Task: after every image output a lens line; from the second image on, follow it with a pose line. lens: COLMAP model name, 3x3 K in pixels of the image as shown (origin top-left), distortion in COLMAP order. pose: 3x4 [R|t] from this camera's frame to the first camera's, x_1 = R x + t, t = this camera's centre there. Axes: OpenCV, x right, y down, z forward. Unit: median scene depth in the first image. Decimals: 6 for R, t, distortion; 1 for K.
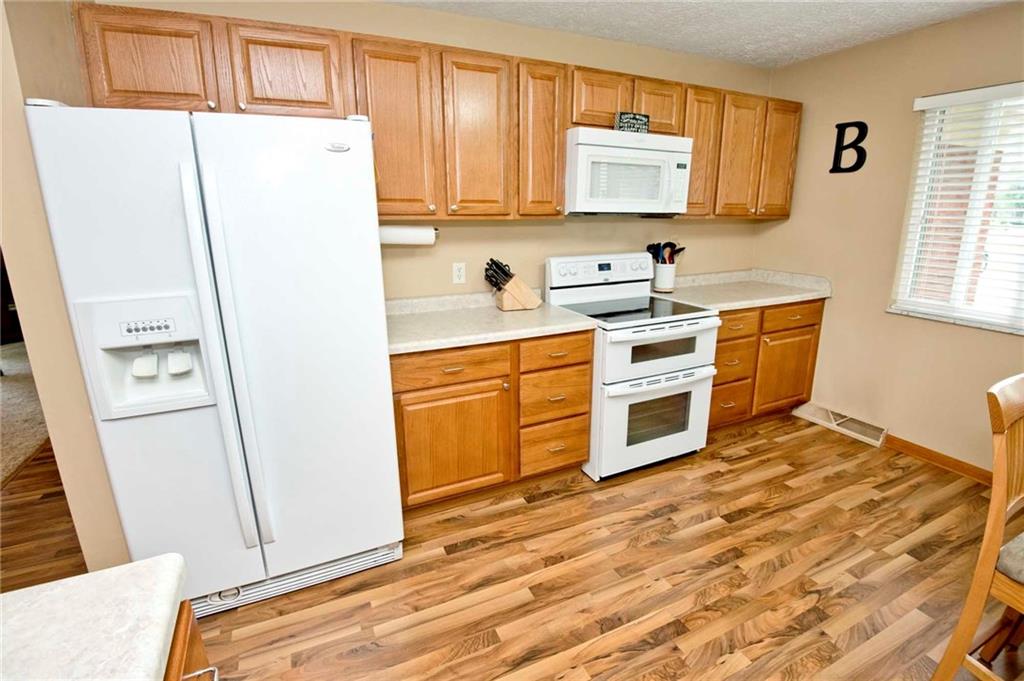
lens RADIAL K [[483.2, 0, 525.3], [0, 483.2, 334.6], [0, 0, 1]] dist [-0.001990, -0.027205]
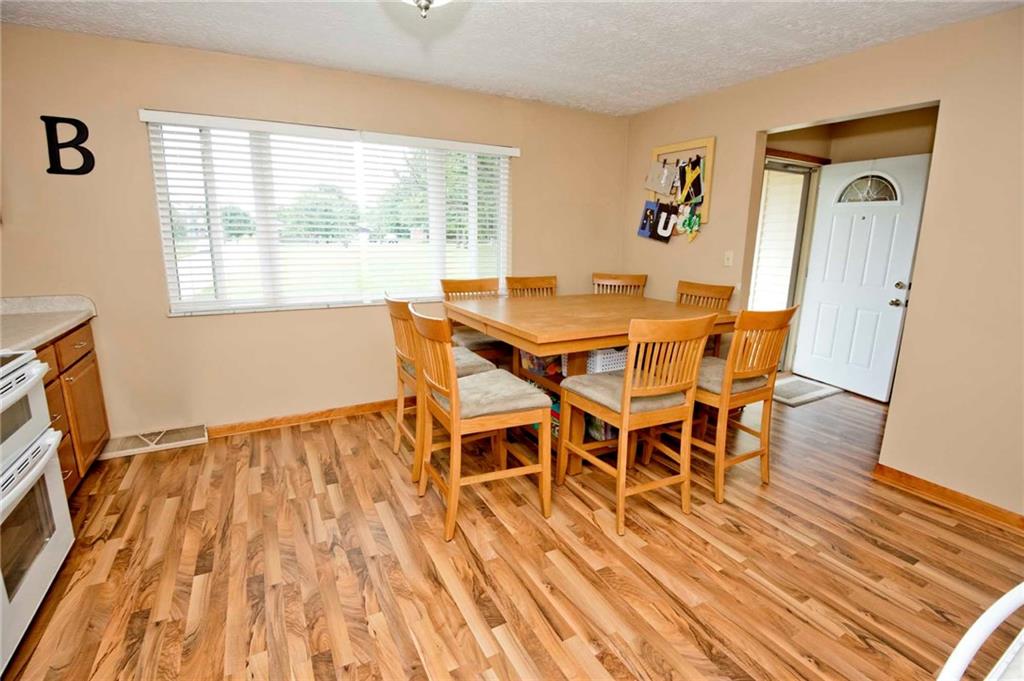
lens RADIAL K [[466.9, 0, 516.8], [0, 466.9, 336.1], [0, 0, 1]] dist [-0.013150, -0.016279]
pose [[-0.055531, -0.201327, 0.977949, -0.294540], [0.231821, 0.950095, 0.208756, -0.048500], [-0.971172, 0.238301, -0.006088, 0.338557]]
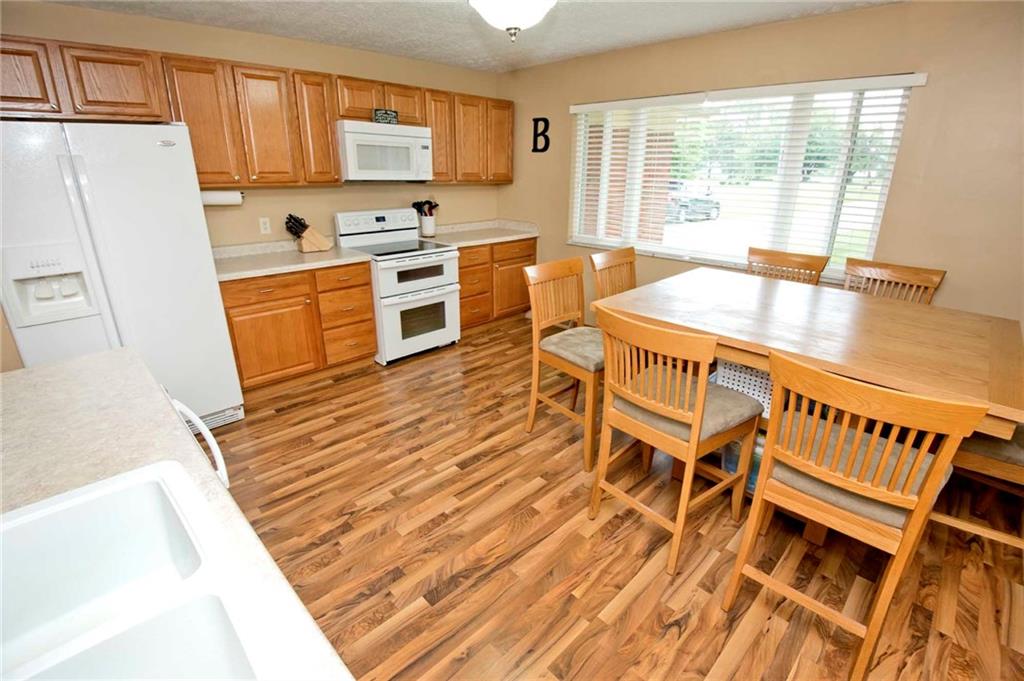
lens RADIAL K [[466.9, 0, 516.8], [0, 466.9, 336.1], [0, 0, 1]] dist [-0.013150, -0.016279]
pose [[0.944872, -0.097667, 0.312535, 0.098042], [0.067241, 0.992013, 0.106718, 0.092941], [-0.320462, -0.079820, 0.943892, -0.501158]]
